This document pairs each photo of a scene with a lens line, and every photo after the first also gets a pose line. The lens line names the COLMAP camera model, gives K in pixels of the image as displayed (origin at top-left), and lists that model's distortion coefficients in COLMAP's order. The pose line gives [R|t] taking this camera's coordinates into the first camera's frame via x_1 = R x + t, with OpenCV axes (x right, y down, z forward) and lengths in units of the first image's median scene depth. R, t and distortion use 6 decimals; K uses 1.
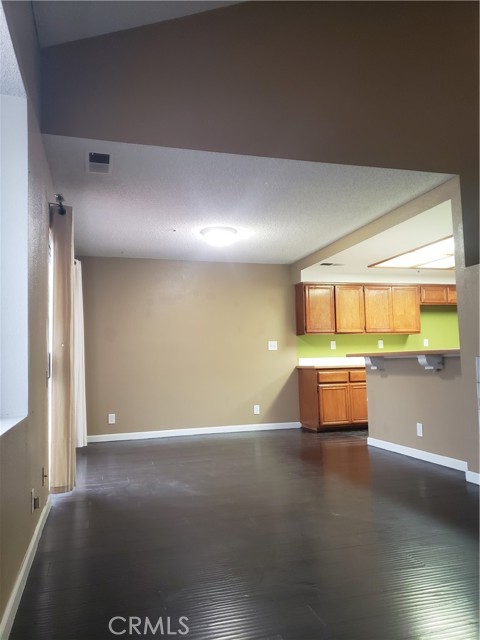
lens RADIAL K [[500.3, 0, 240.0], [0, 500.3, 320.0], [0, 0, 1]] dist [0.151782, -0.180656]
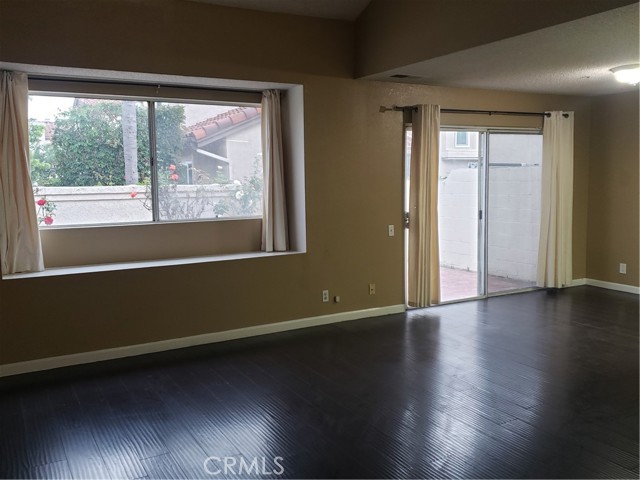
lens RADIAL K [[589.1, 0, 320.0], [0, 589.1, 240.0], [0, 0, 1]] dist [0.130417, -0.006959]
pose [[0.224871, 0.134150, -0.965110, 0.660977], [0.090378, 0.983336, 0.157742, -0.080746], [0.970188, -0.122696, 0.208999, 0.209359]]
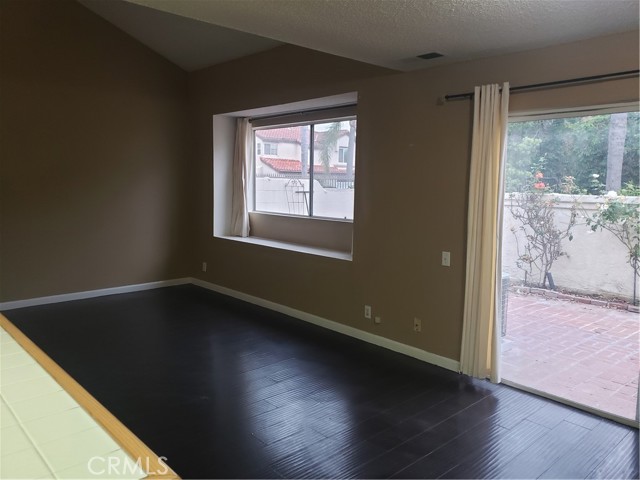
lens RADIAL K [[500.3, 0, 320.0], [0, 500.3, 240.0], [0, 0, 1]] dist [0.151782, -0.180656]
pose [[-0.900734, 0.063714, -0.429673, 0.194173], [0.044027, 0.997481, 0.055617, -0.004209], [0.432135, 0.031179, -0.901270, 0.980145]]
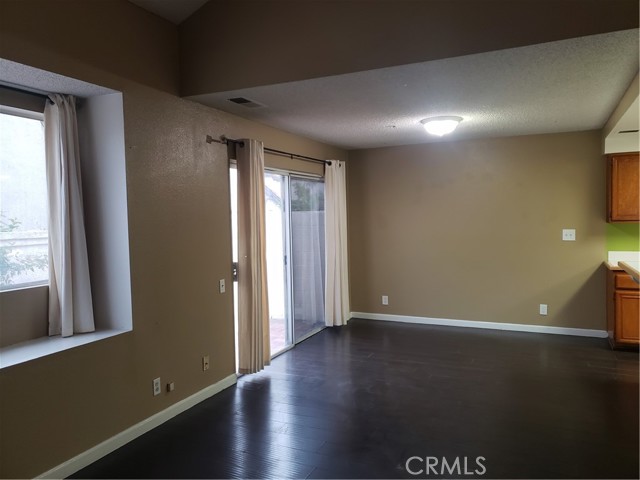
lens RADIAL K [[500.3, 0, 320.0], [0, 500.3, 240.0], [0, 0, 1]] dist [0.151782, -0.180656]
pose [[0.751425, 0.041258, -0.658528, 0.318785], [0.060510, 0.989528, 0.131043, -0.075750], [0.657039, -0.138316, 0.741059, 0.122959]]
